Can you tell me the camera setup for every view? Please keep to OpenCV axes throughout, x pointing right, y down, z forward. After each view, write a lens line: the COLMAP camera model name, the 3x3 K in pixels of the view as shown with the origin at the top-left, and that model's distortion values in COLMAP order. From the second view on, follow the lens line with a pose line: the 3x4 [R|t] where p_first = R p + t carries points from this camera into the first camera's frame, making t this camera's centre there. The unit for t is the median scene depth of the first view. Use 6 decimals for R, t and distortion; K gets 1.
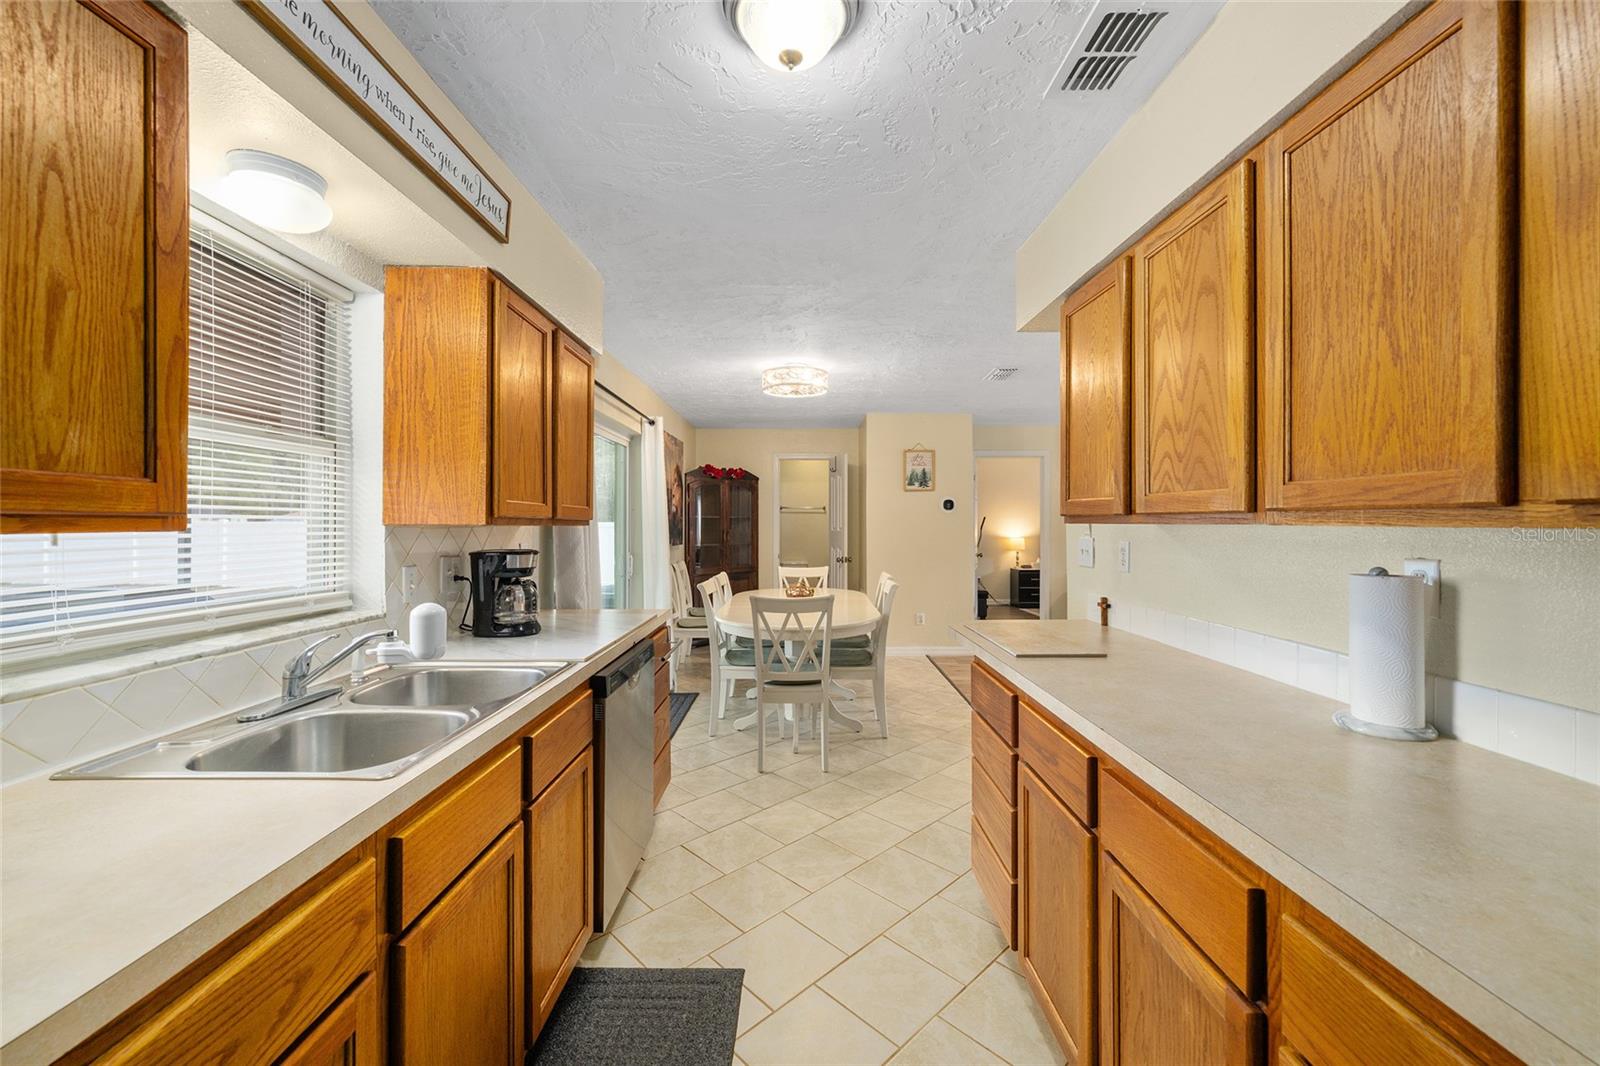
lens RADIAL K [[624.5, 0, 798.9], [0, 624.5, 526.8], [0, 0, 1]] dist [-0.001955, -0.000105]
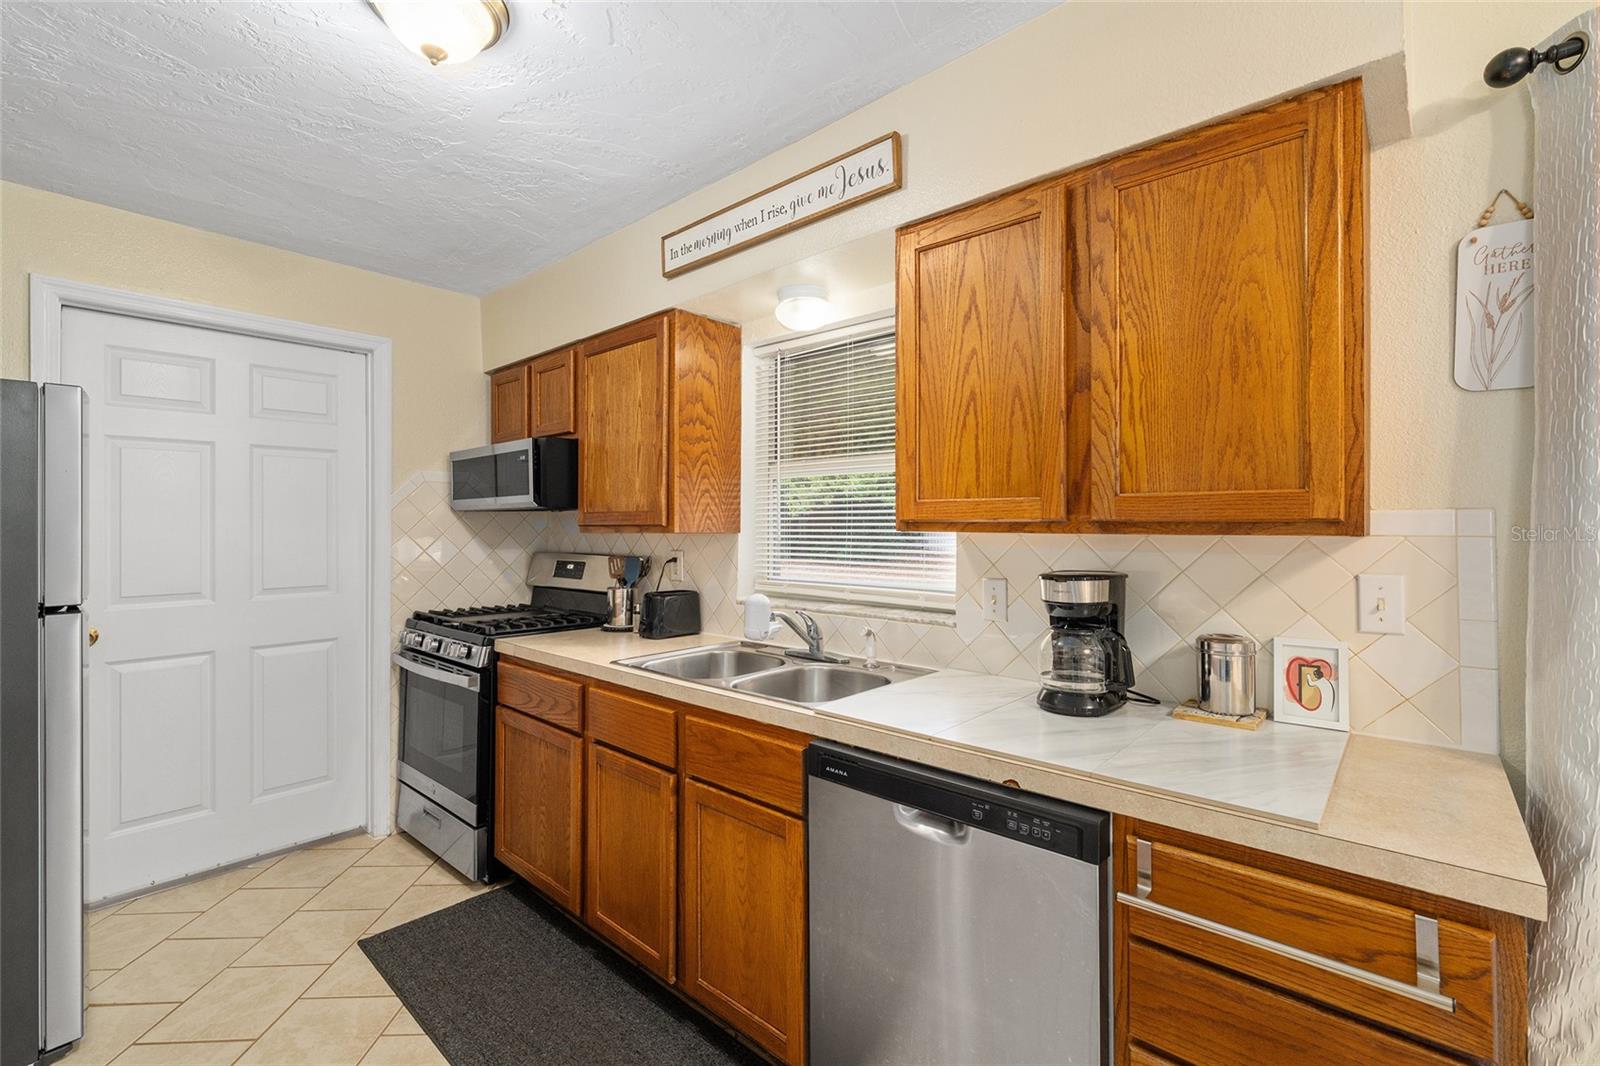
lens RADIAL K [[692.1, 0, 800.9], [0, 692.1, 520.7], [0, 0, 1]] dist [-0.001038, 0.000031]
pose [[-0.658817, -0.006691, -0.752274, 0.314526], [-0.003015, 0.999976, -0.006254, -0.010698], [0.752298, -0.001852, -0.658821, 1.609945]]
